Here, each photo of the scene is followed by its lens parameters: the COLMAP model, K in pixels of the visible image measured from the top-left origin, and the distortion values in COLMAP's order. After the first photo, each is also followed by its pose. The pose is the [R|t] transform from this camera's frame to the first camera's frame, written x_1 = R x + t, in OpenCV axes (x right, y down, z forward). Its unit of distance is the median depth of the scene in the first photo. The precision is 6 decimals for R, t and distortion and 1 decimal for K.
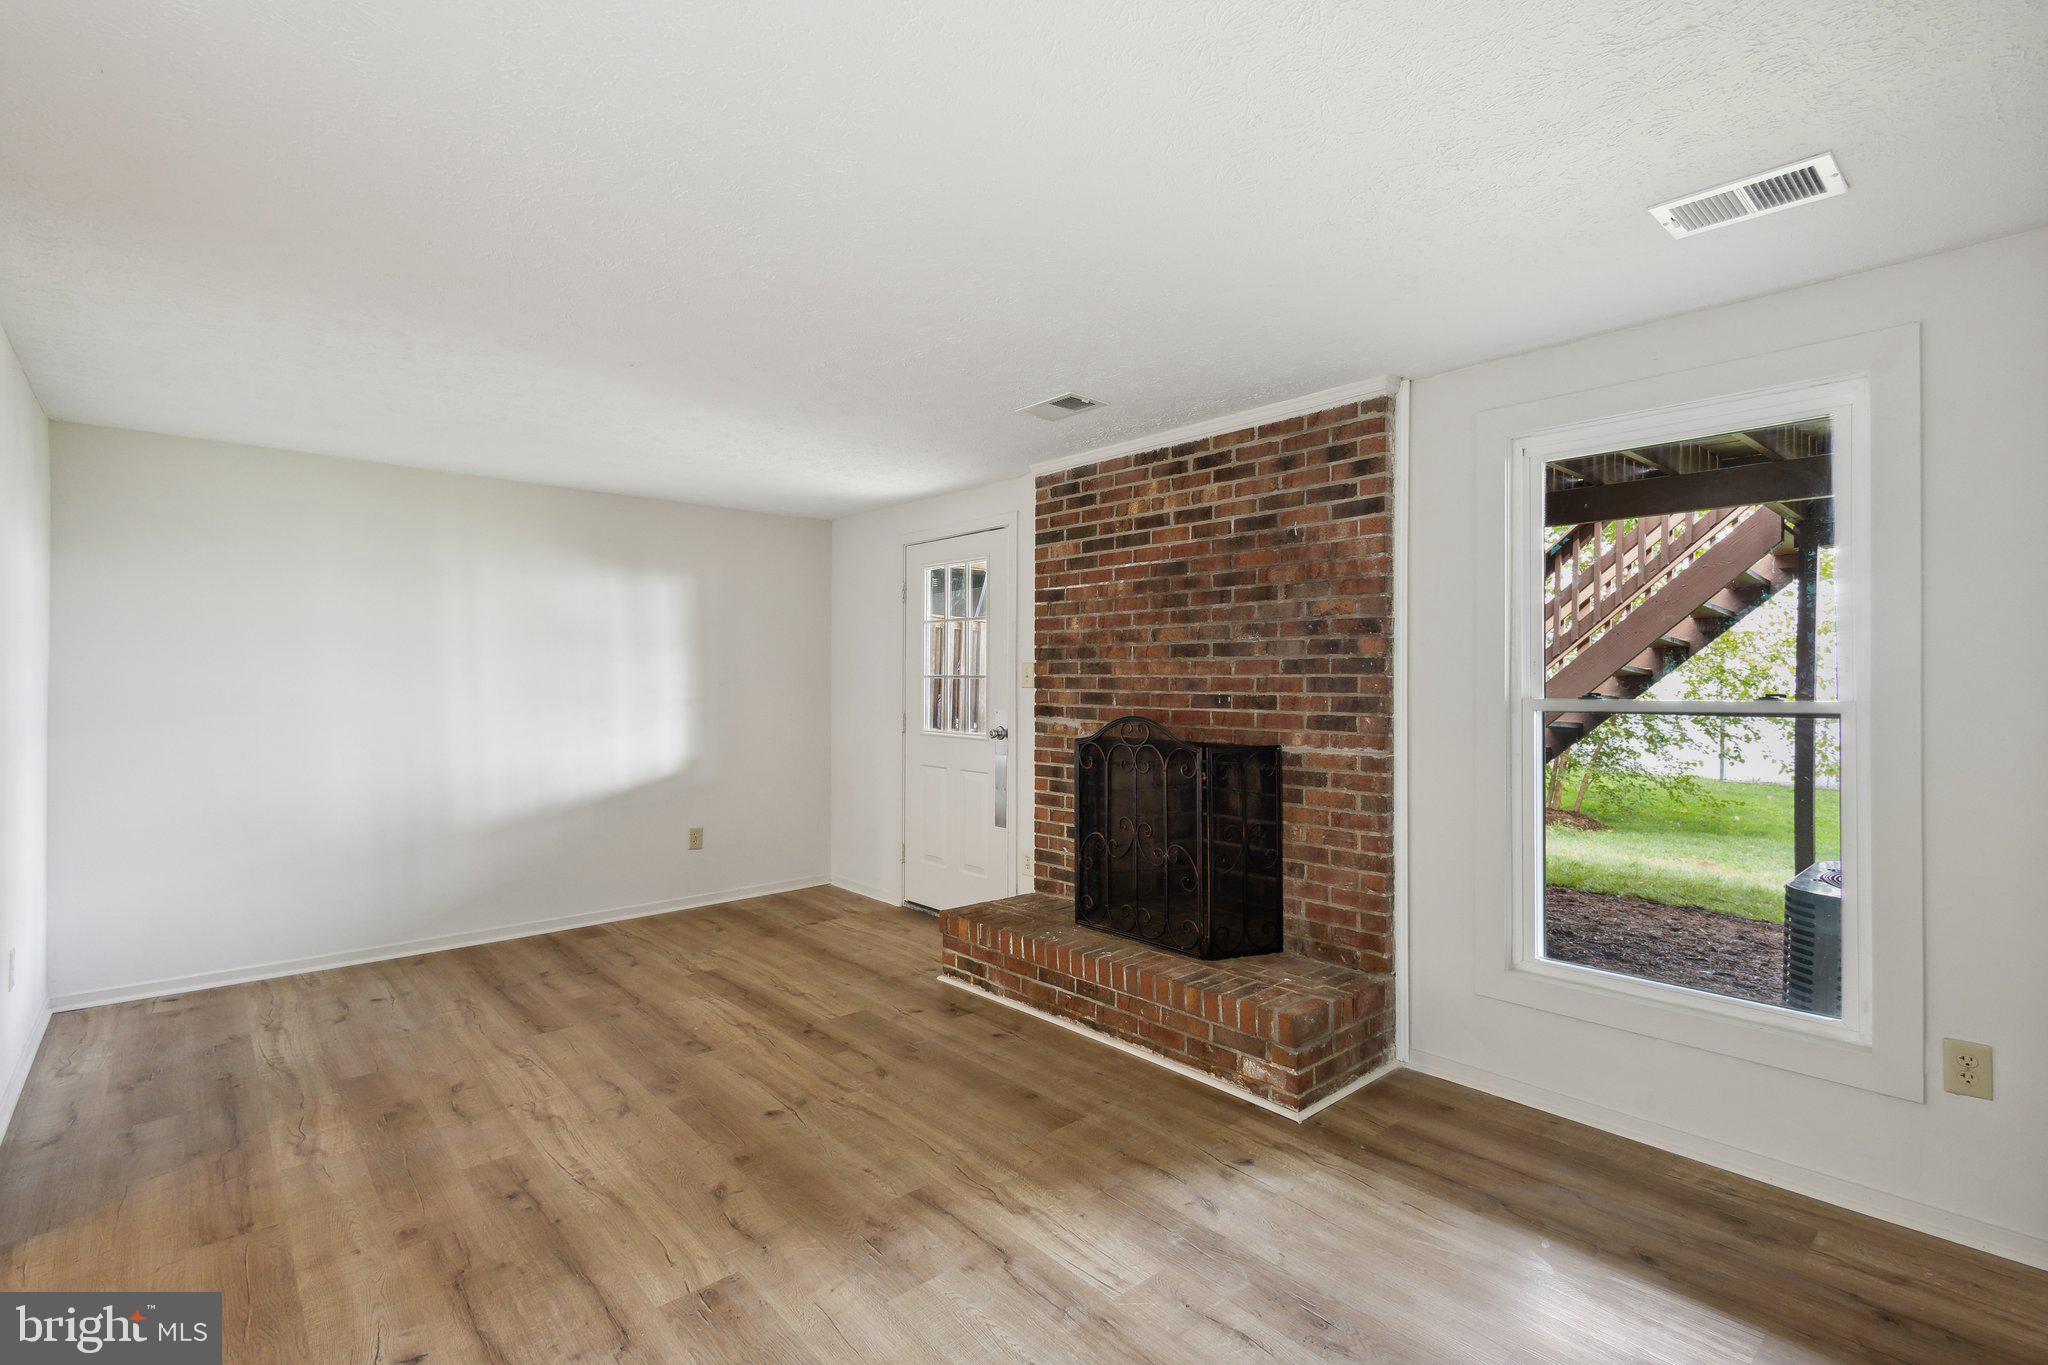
lens RADIAL K [[957.5, 0, 1024.3], [0, 957.5, 678.0], [0, 0, 1]] dist [0.010861, -0.001332]
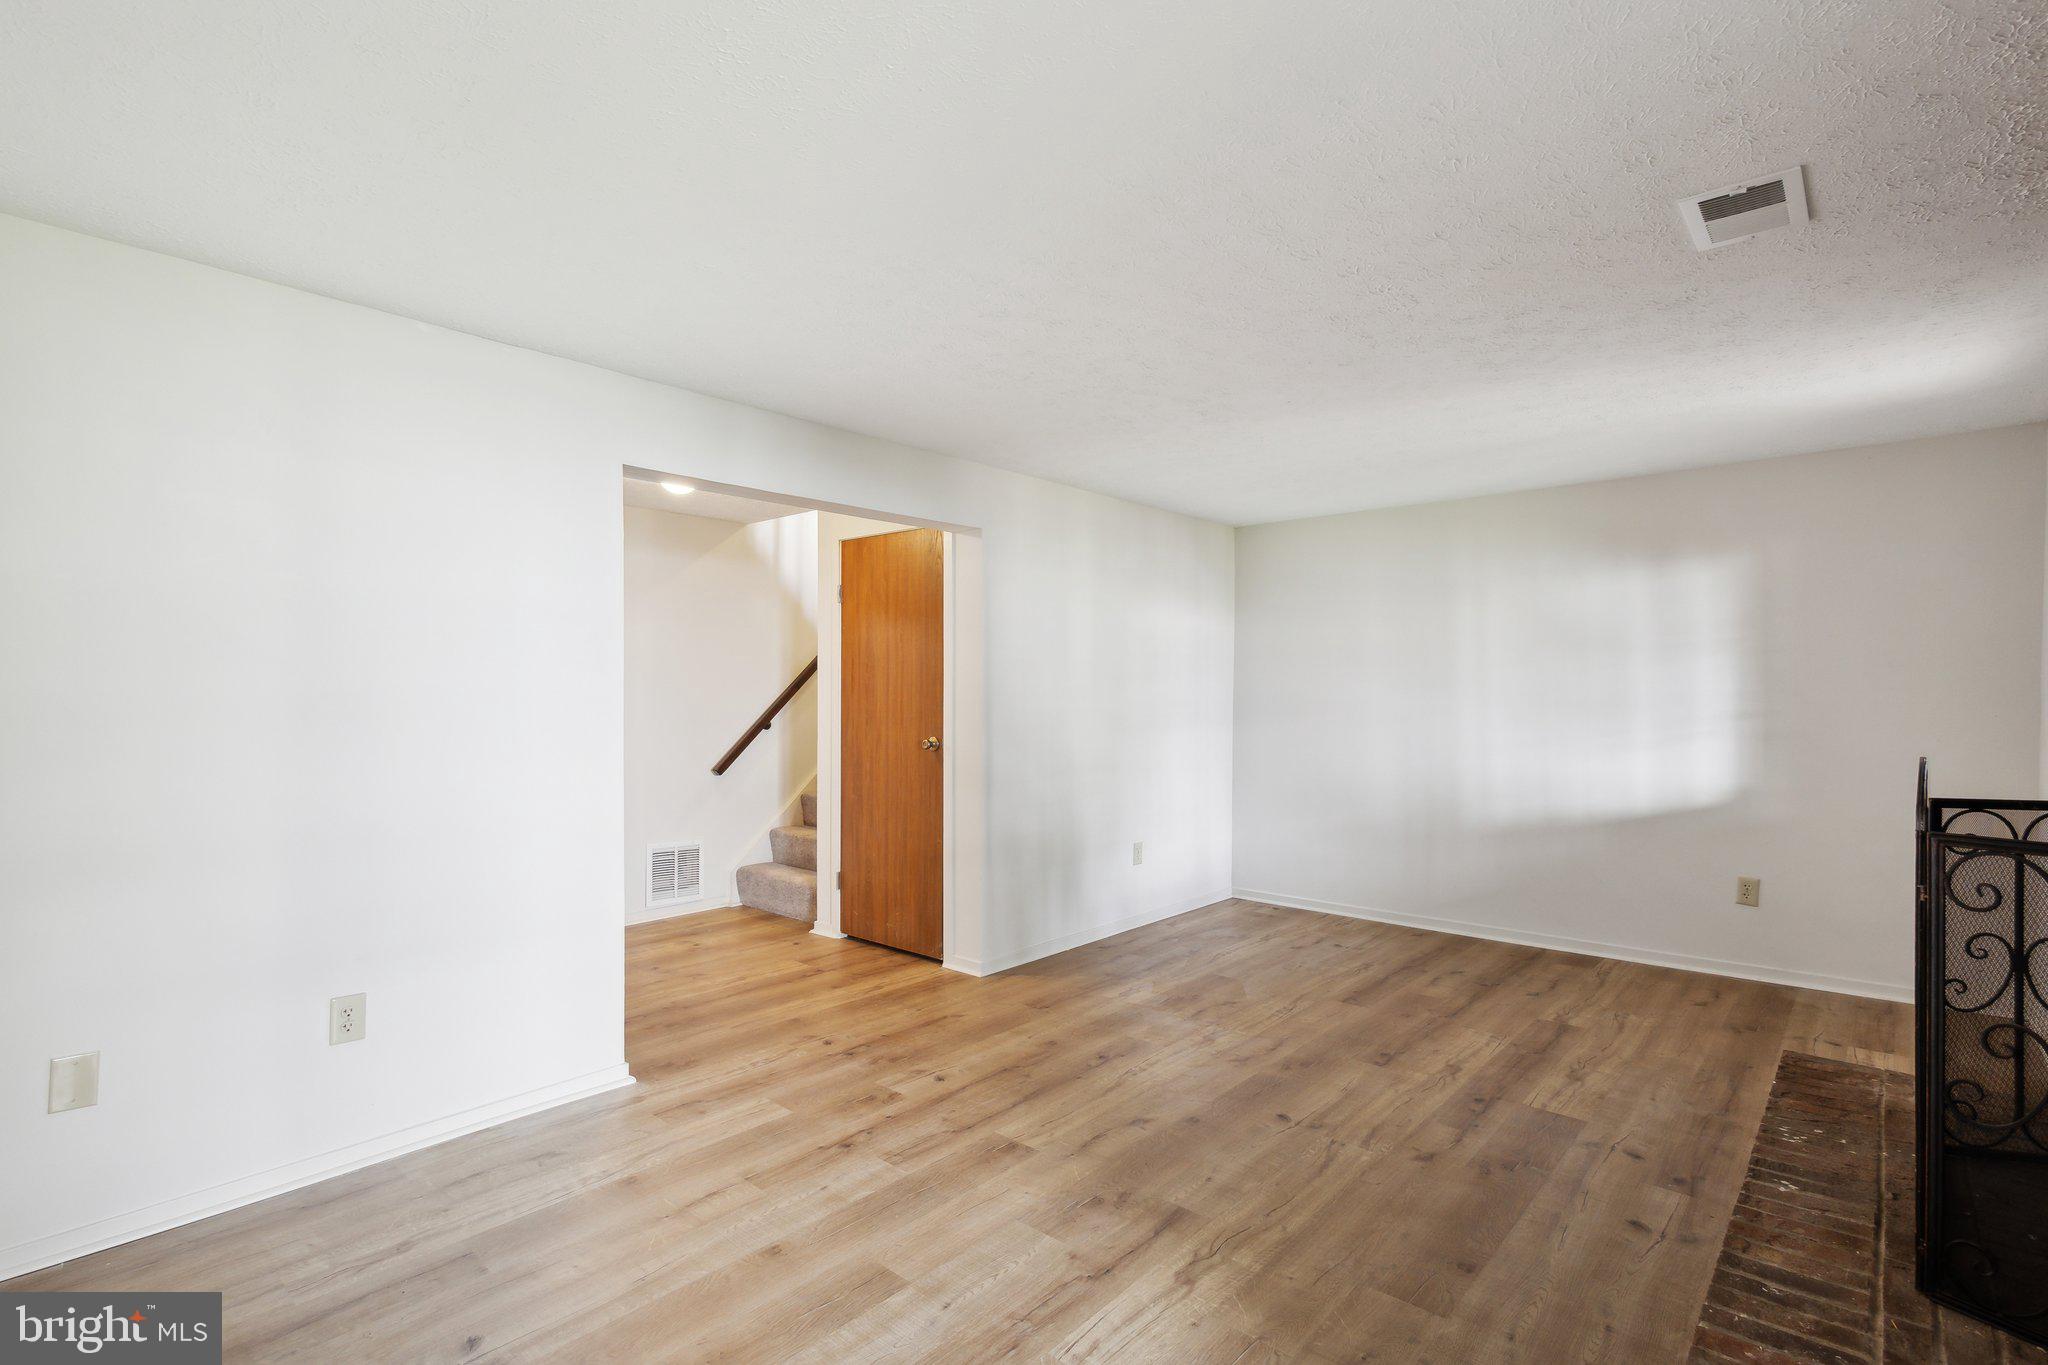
lens RADIAL K [[957.5, 0, 1008.7], [0, 957.5, 702.4], [0, 0, 1]] dist [0.010861, -0.001332]
pose [[0.104749, 0.009474, -0.994454, 0.563393], [0.004151, 0.999942, 0.009963, 0.005092], [0.994490, -0.005172, 0.104703, 0.486301]]
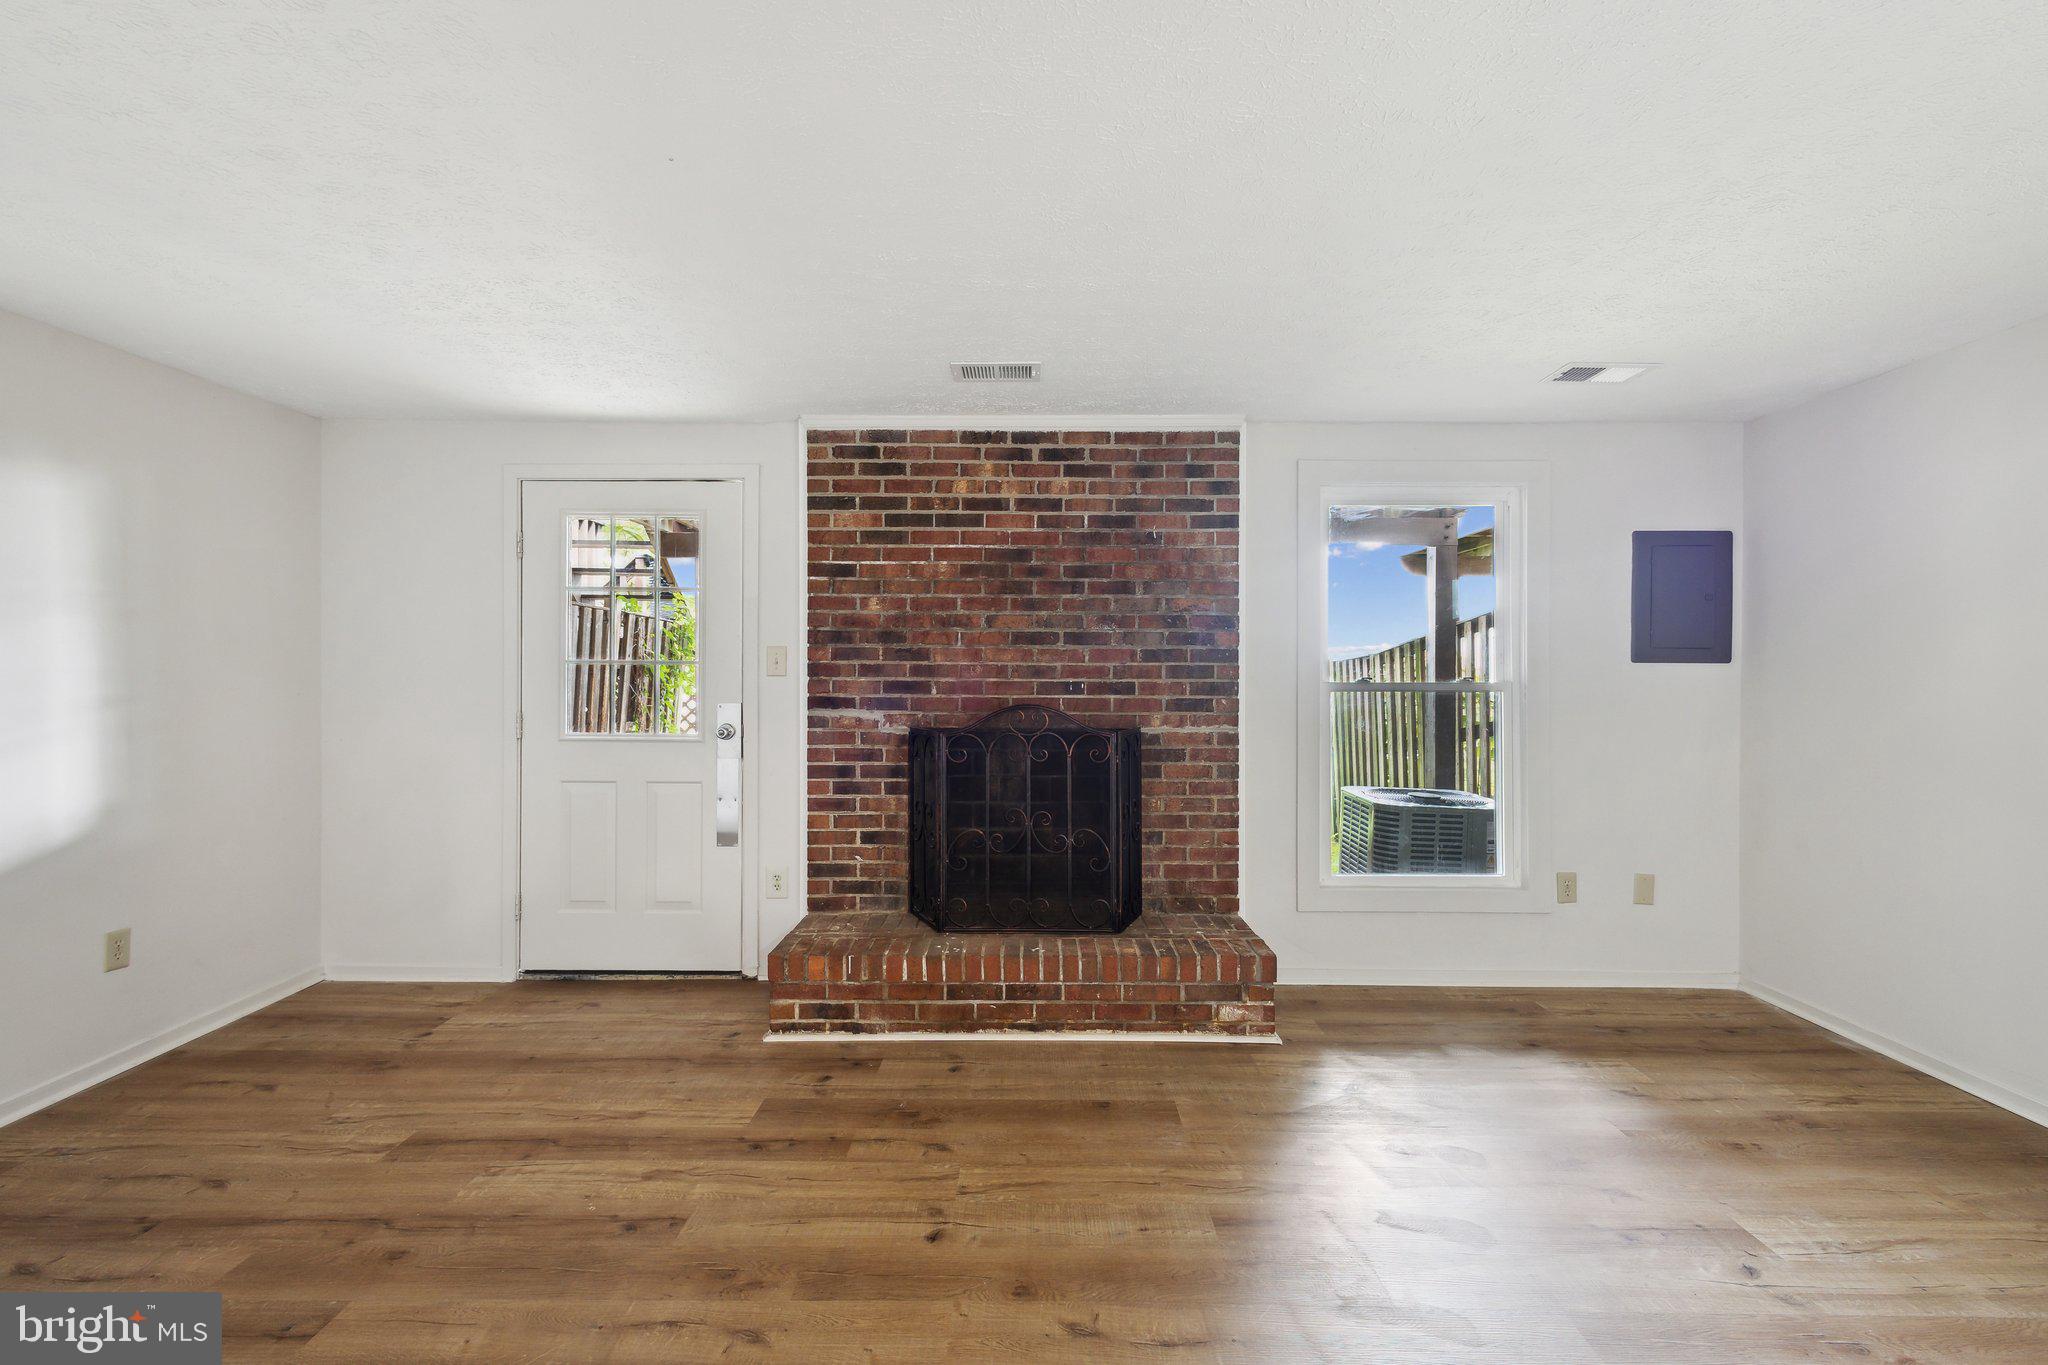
lens RADIAL K [[957.5, 0, 1024.3], [0, 957.5, 675.1], [0, 0, 1]] dist [0.010861, -0.001332]
pose [[0.665676, -0.002905, 0.746235, -0.622066], [-0.003602, 0.999968, 0.007106, 0.003289], [-0.746232, -0.007418, 0.665645, 0.355036]]
